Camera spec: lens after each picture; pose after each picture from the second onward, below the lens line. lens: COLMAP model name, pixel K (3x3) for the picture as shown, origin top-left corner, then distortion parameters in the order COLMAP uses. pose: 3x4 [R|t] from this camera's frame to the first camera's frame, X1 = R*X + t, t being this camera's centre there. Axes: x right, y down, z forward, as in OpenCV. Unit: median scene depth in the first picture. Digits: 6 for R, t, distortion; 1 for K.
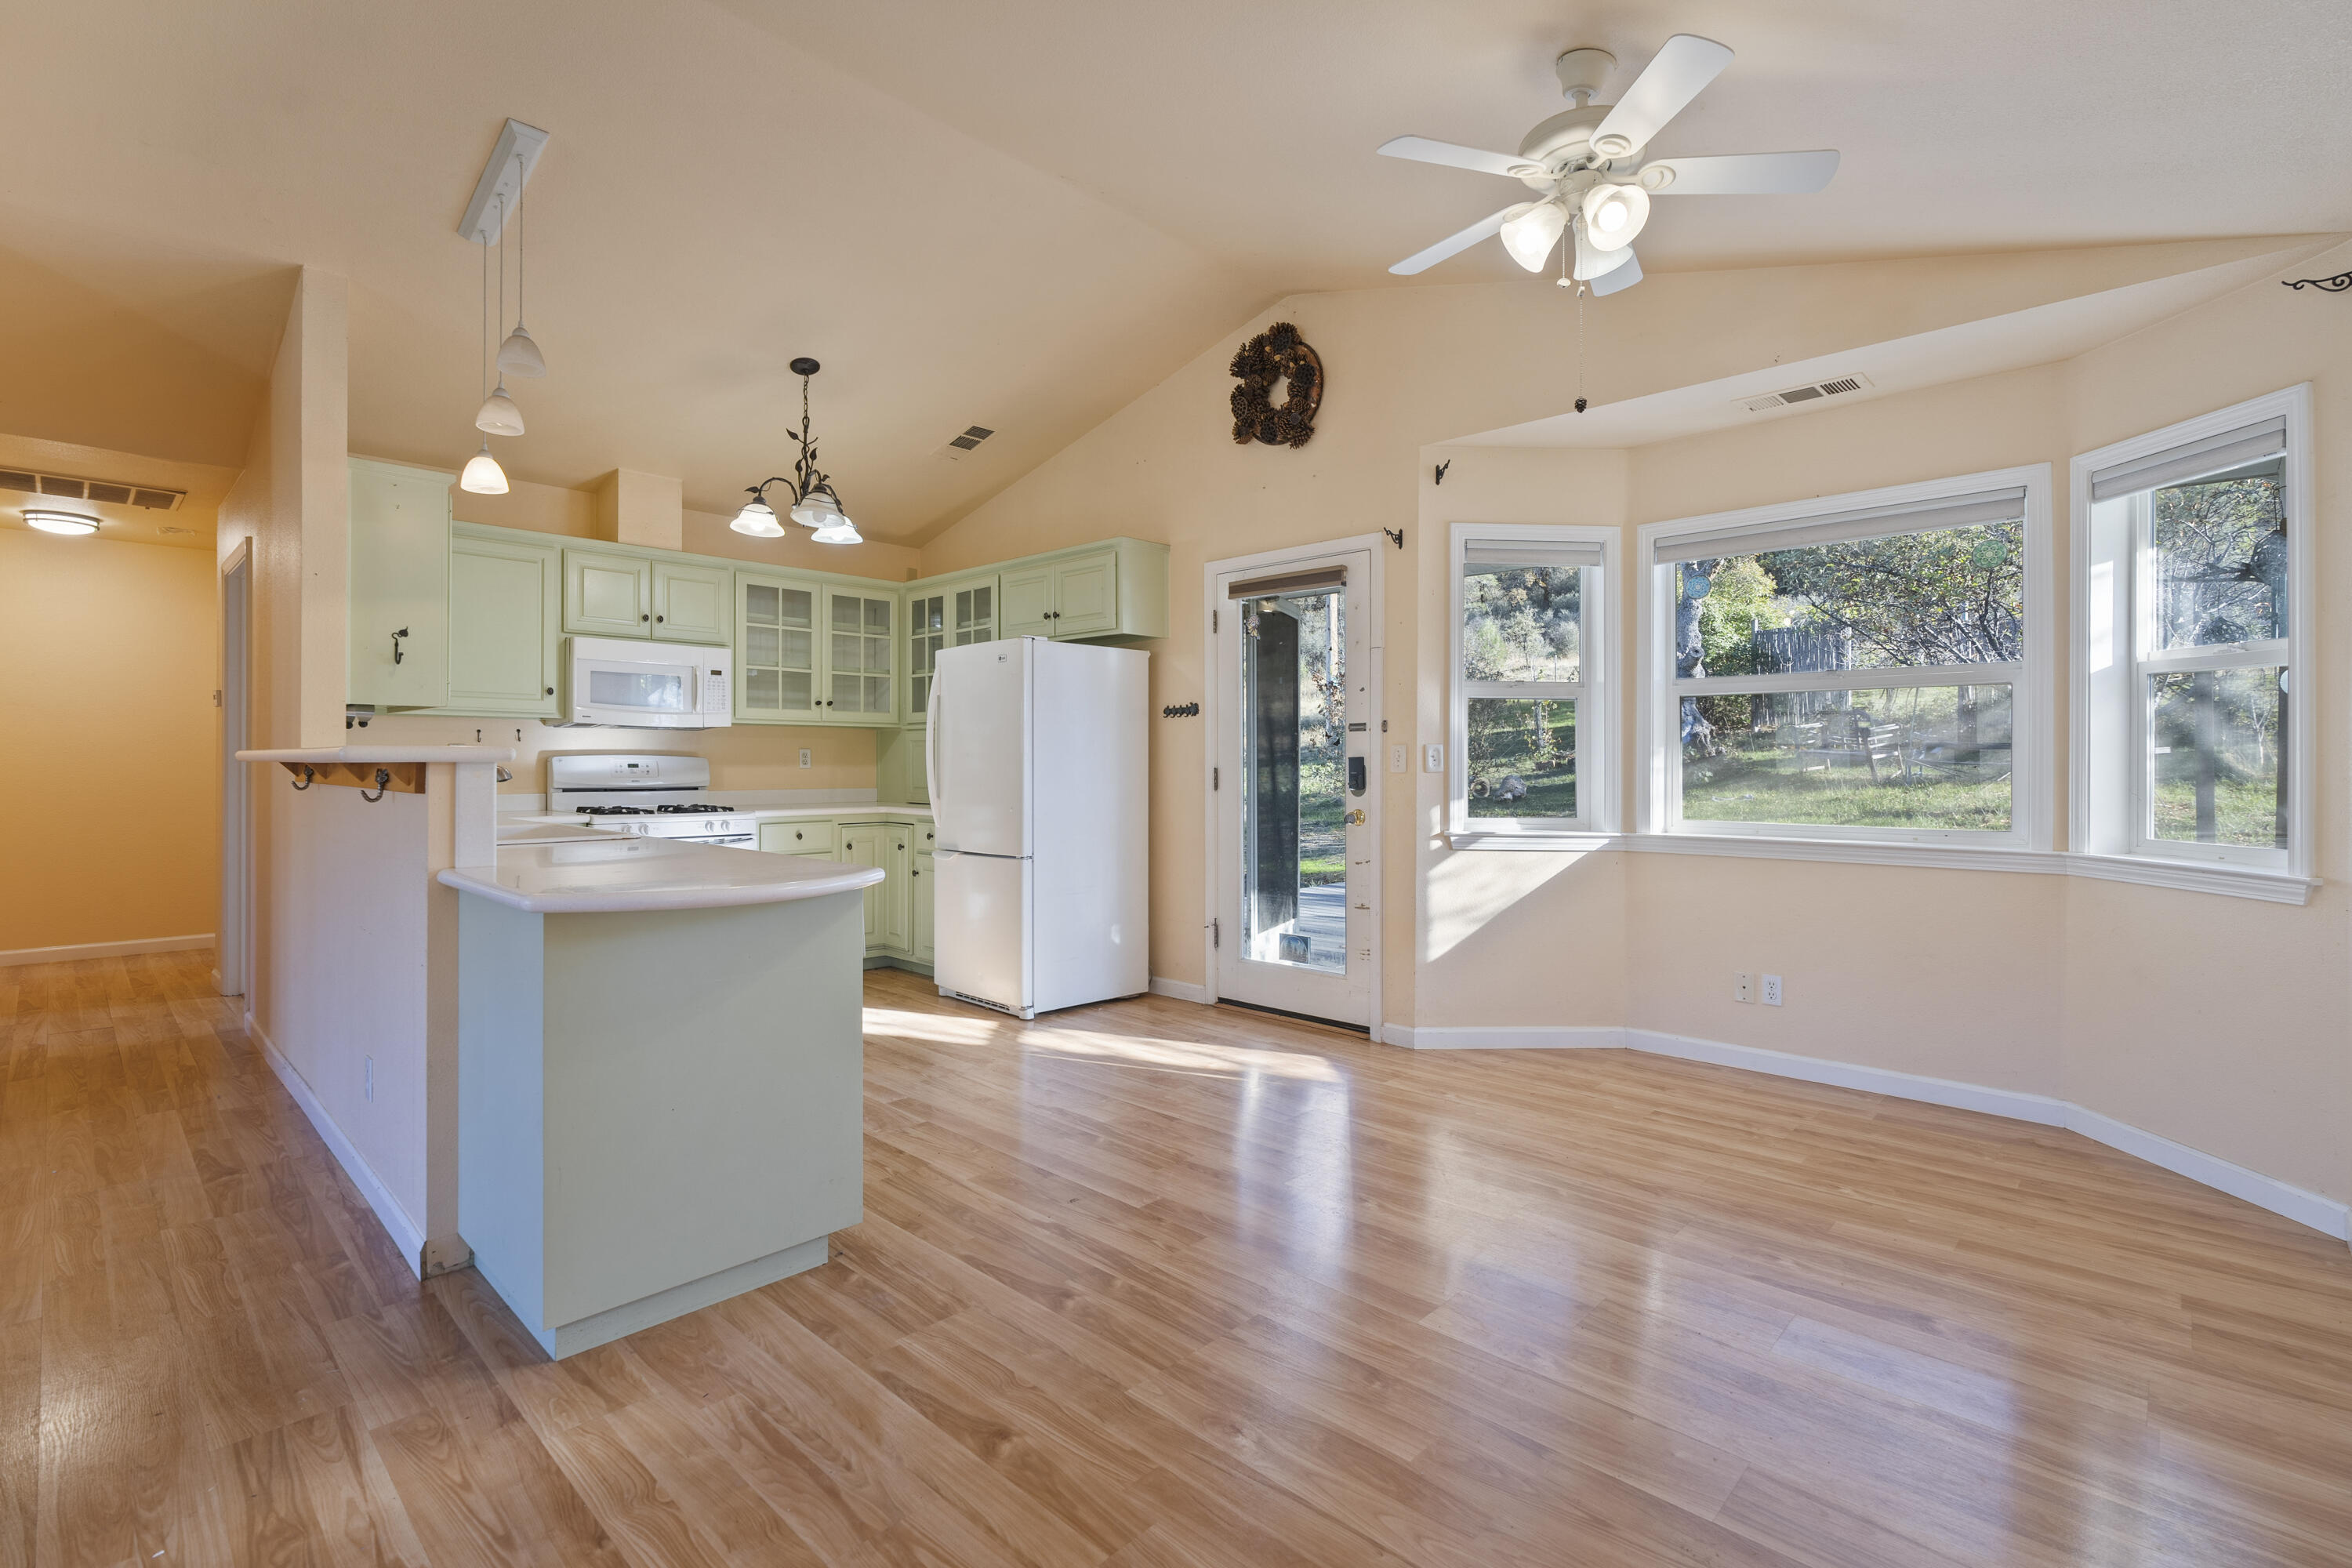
lens RADIAL K [[1068.7, 0, 1186.8], [0, 1068.7, 772.7], [0, 0, 1]] dist [-0.003218, 0.000184]
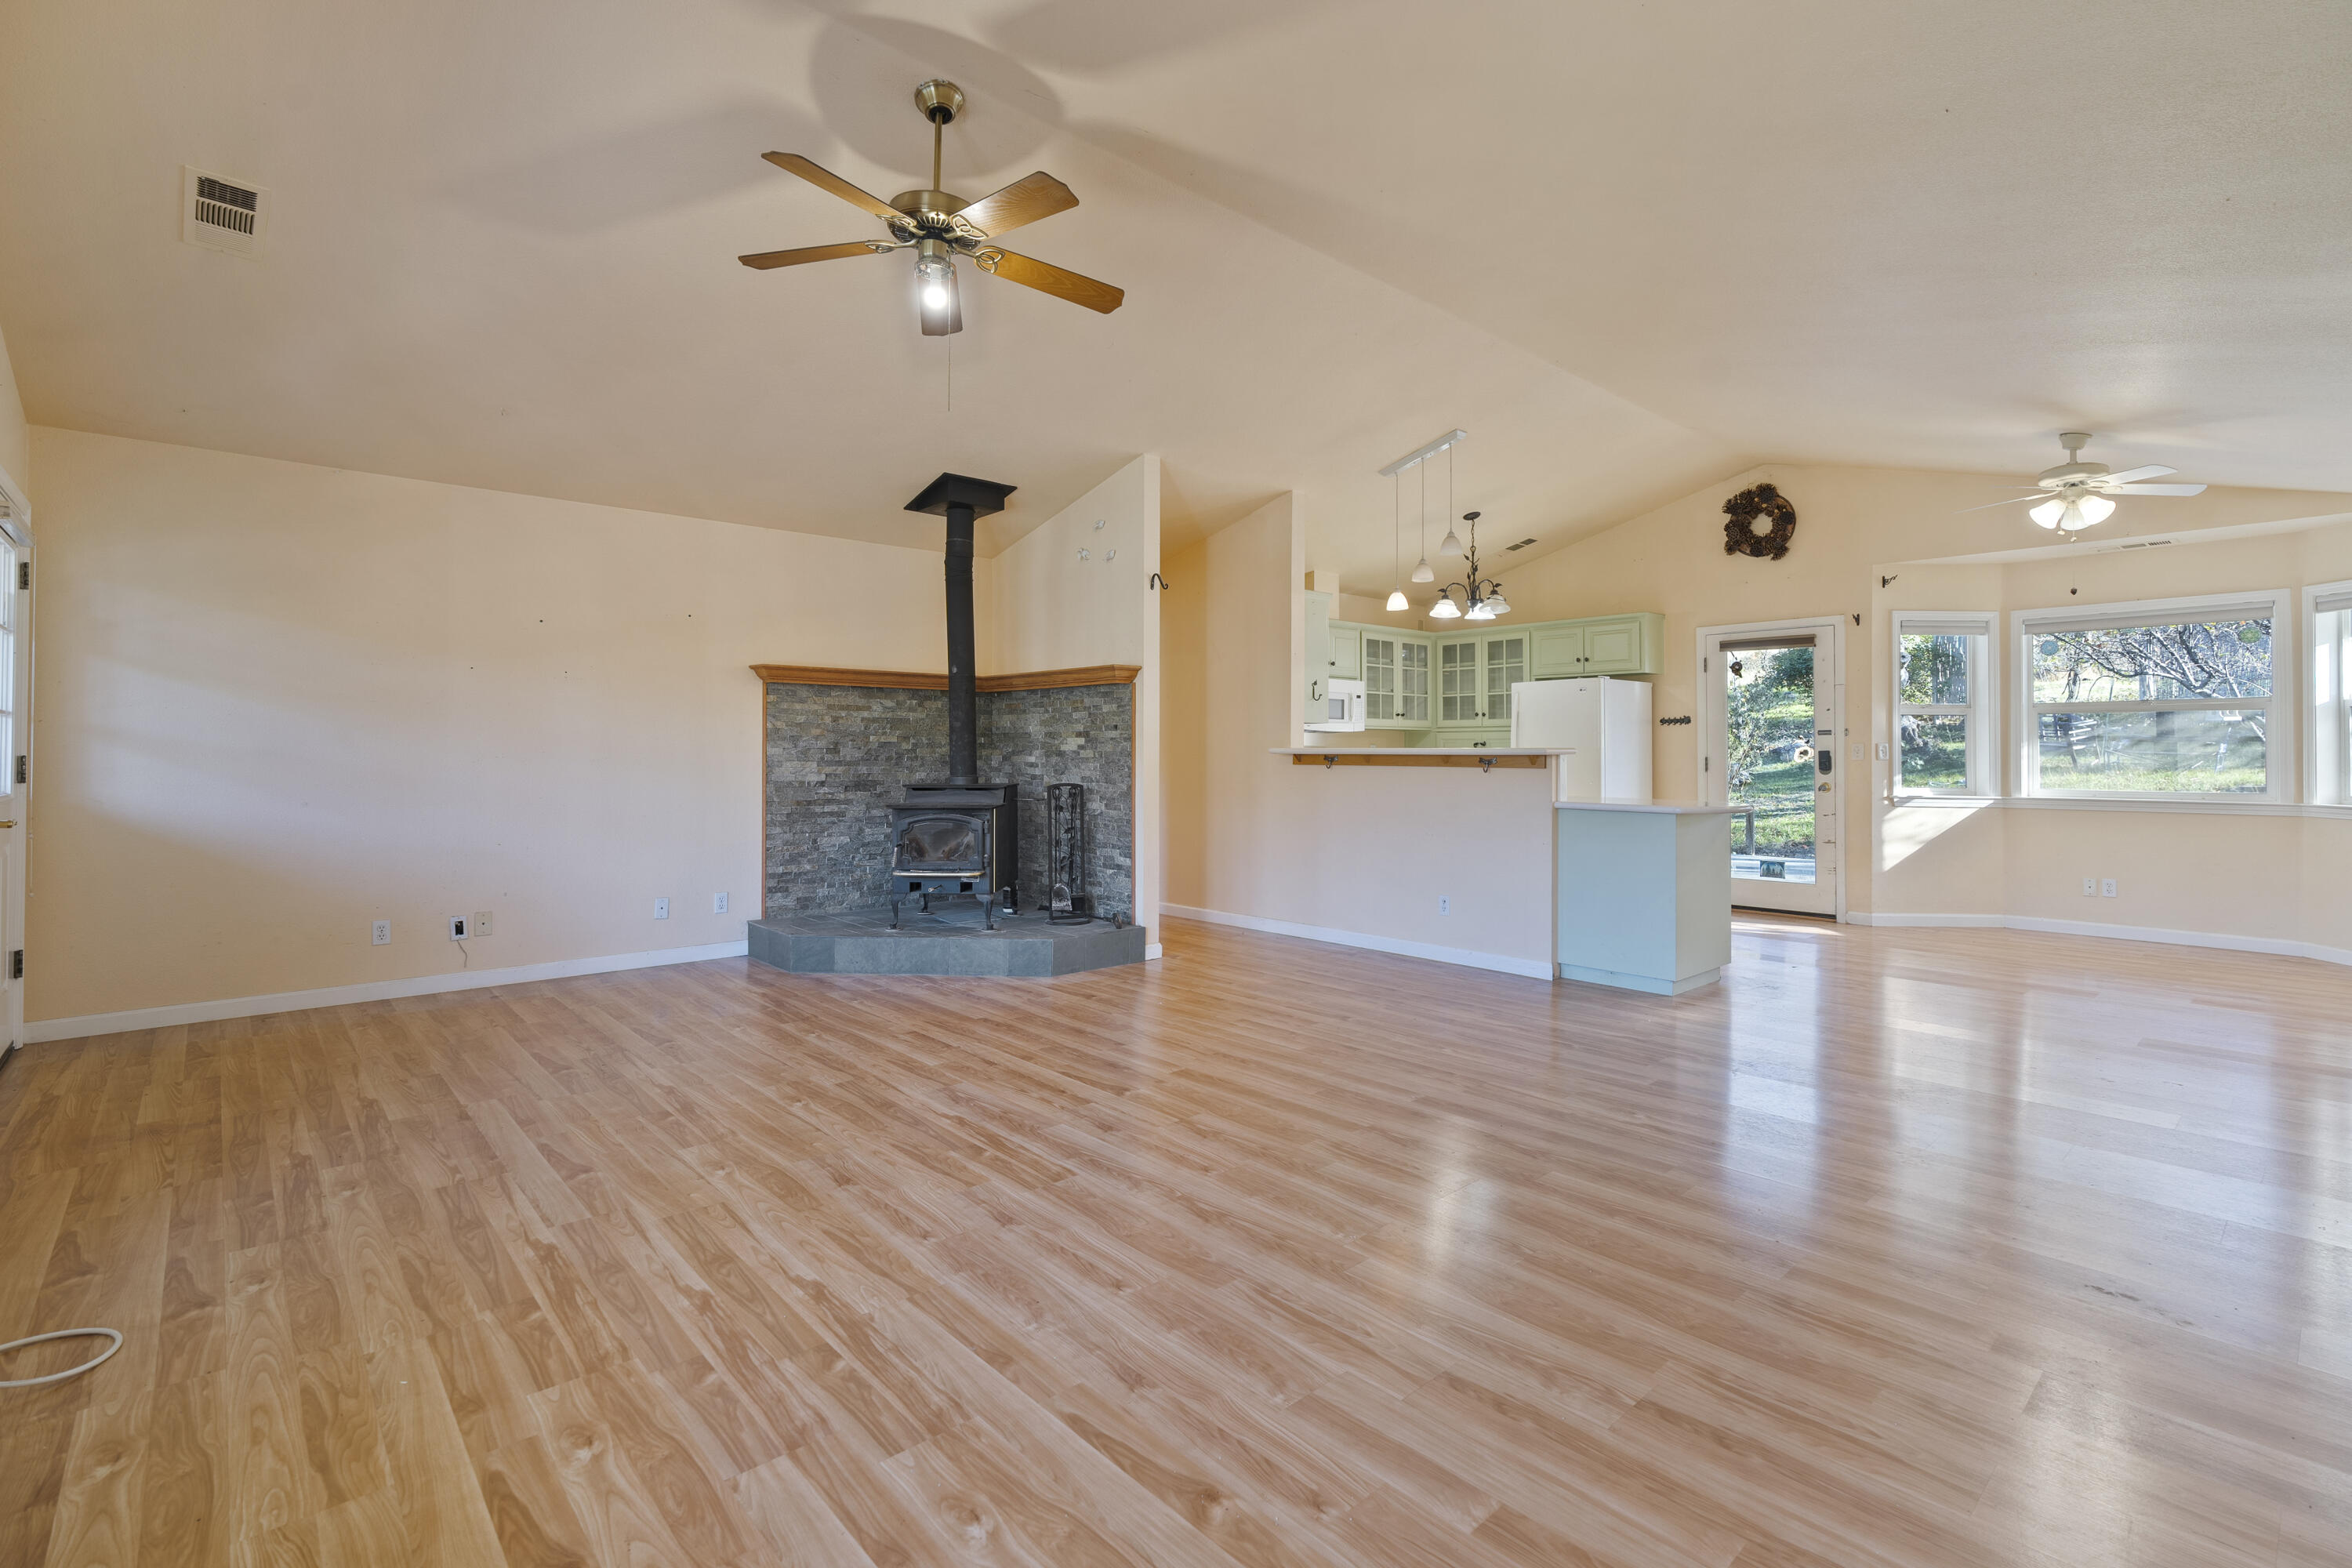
lens RADIAL K [[1075.3, 0, 1180.7], [0, 1075.3, 749.6], [0, 0, 1]] dist [-0.007795, 0.002240]
pose [[0.996756, -0.000776, -0.080479, -0.635587], [-0.000158, 0.999933, -0.011599, 0.002809], [0.080482, 0.011575, 0.996689, -0.660996]]
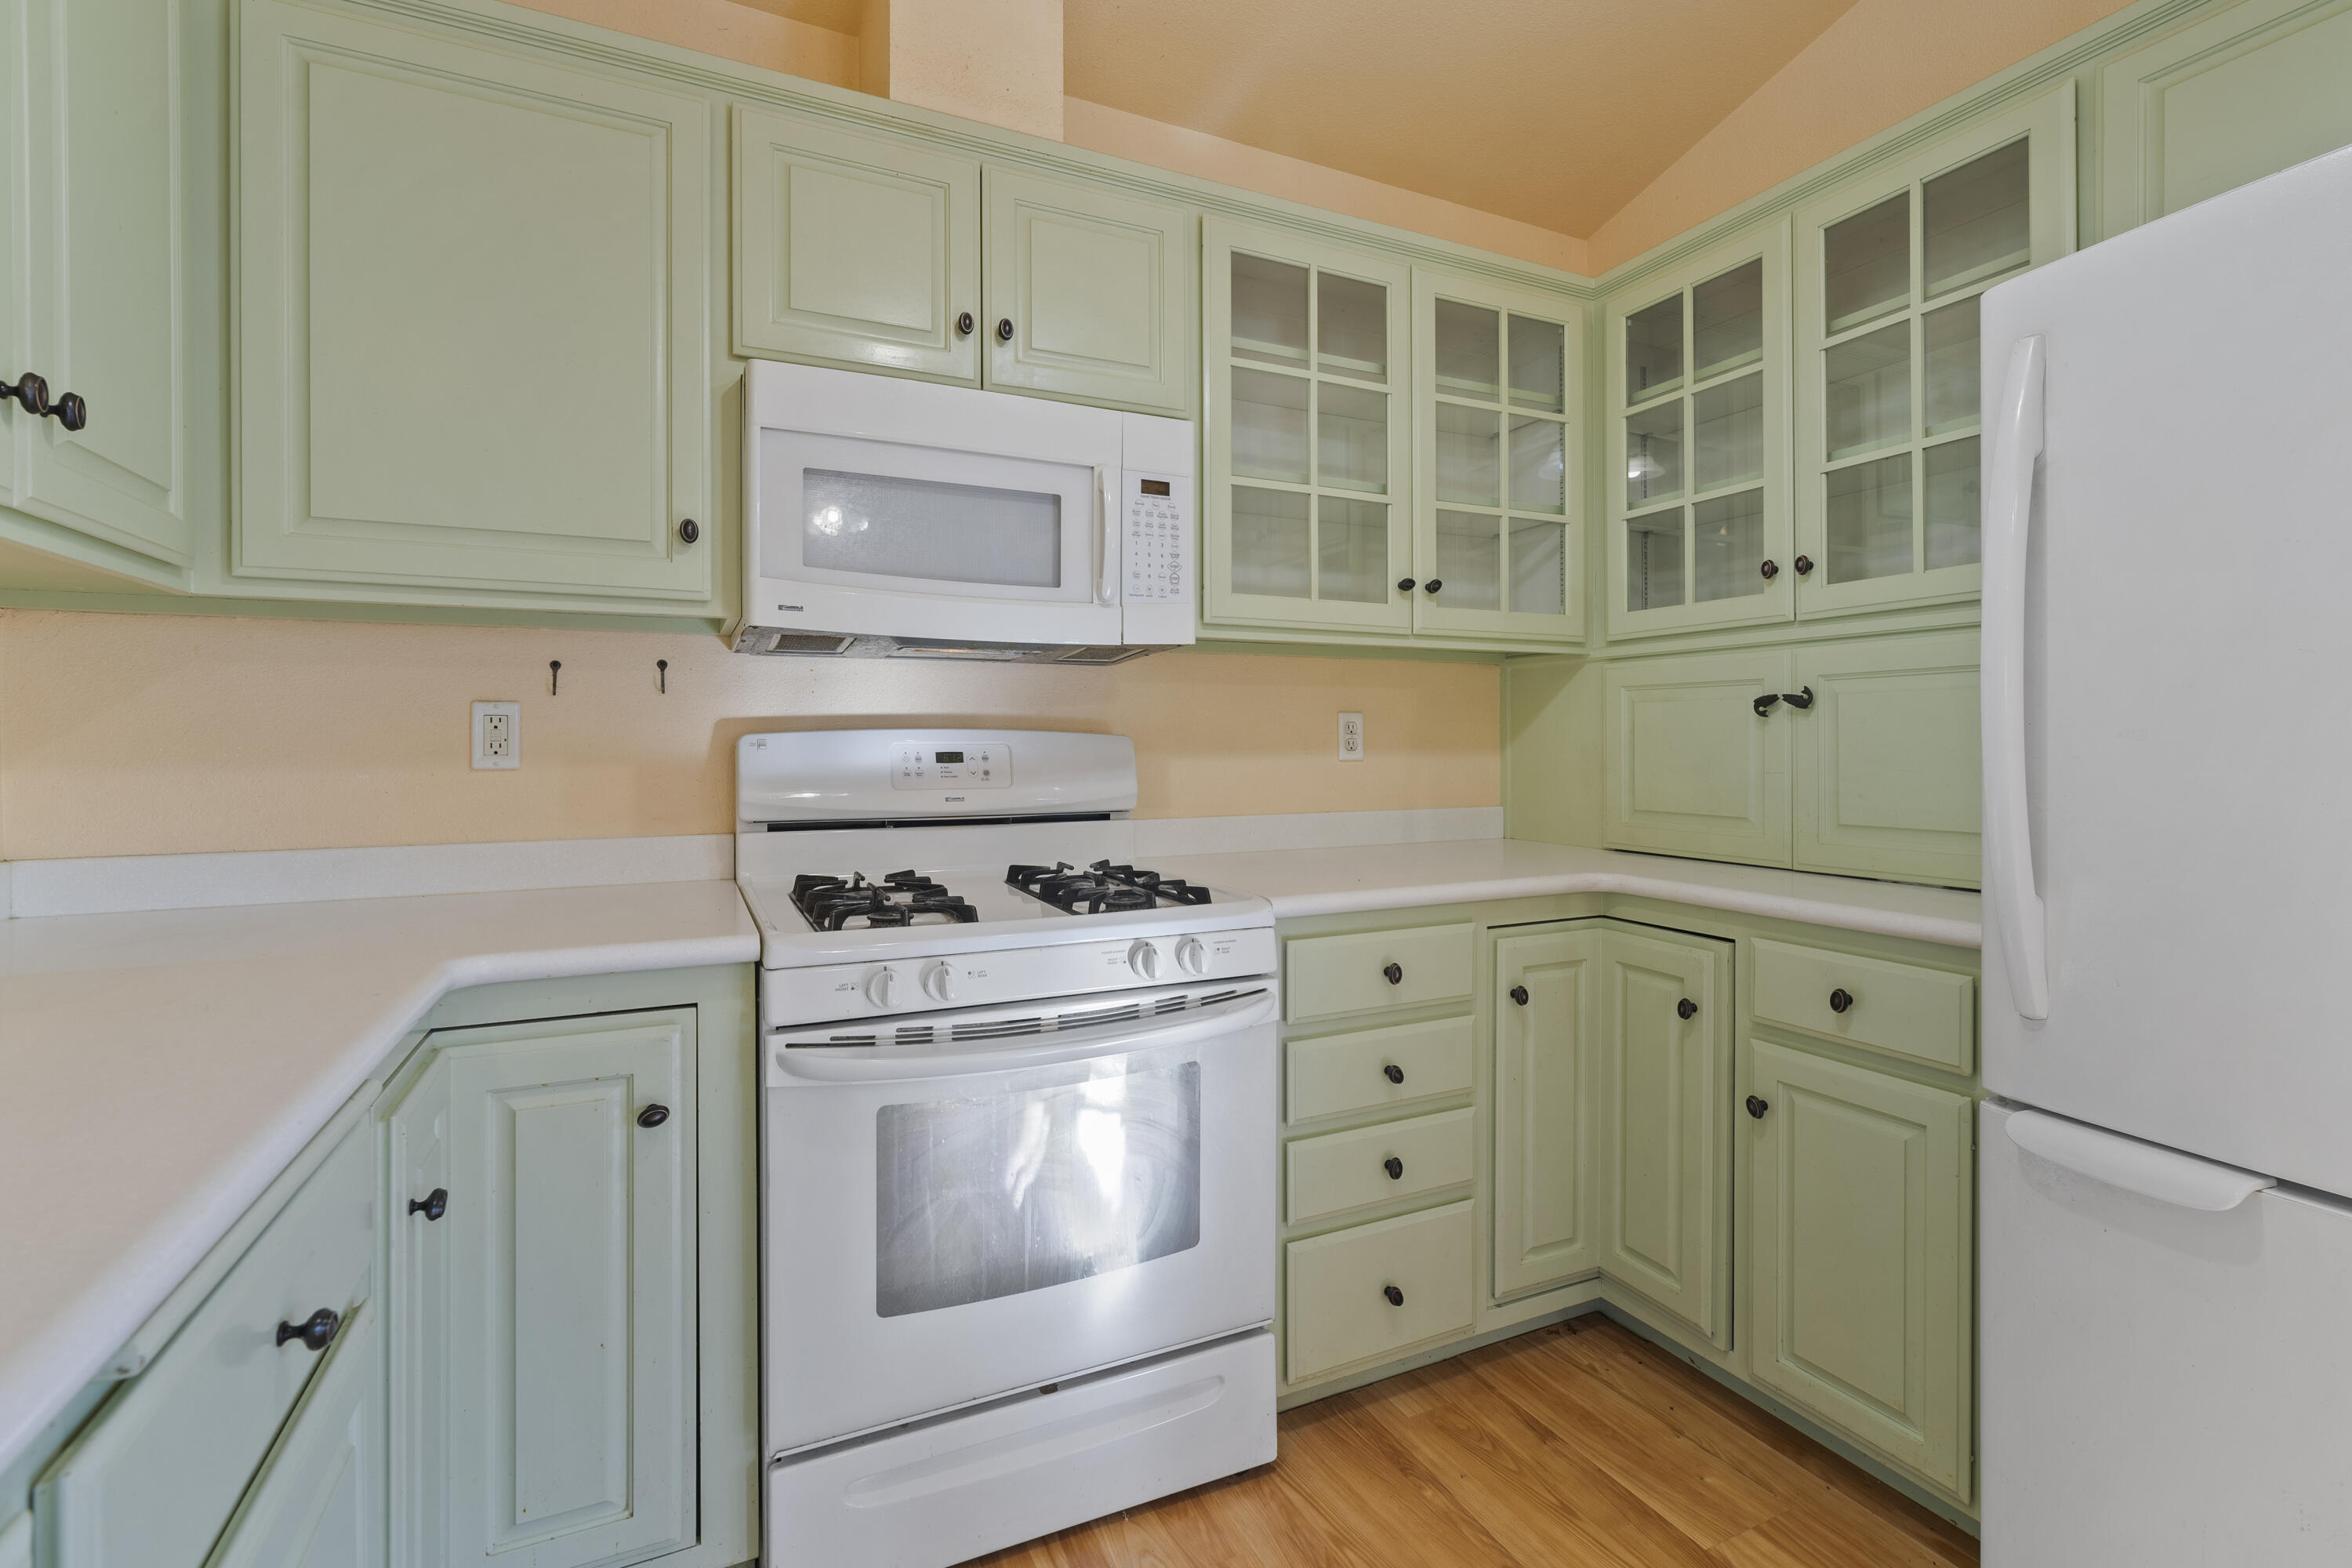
lens RADIAL K [[1075.3, 0, 1180.7], [0, 1075.3, 749.6], [0, 0, 1]] dist [-0.007795, 0.002240]
pose [[0.929827, -0.004252, -0.367973, -0.336897], [0.002189, 0.999979, -0.006024, -0.007467], [0.367991, 0.004796, 0.929817, 0.750820]]
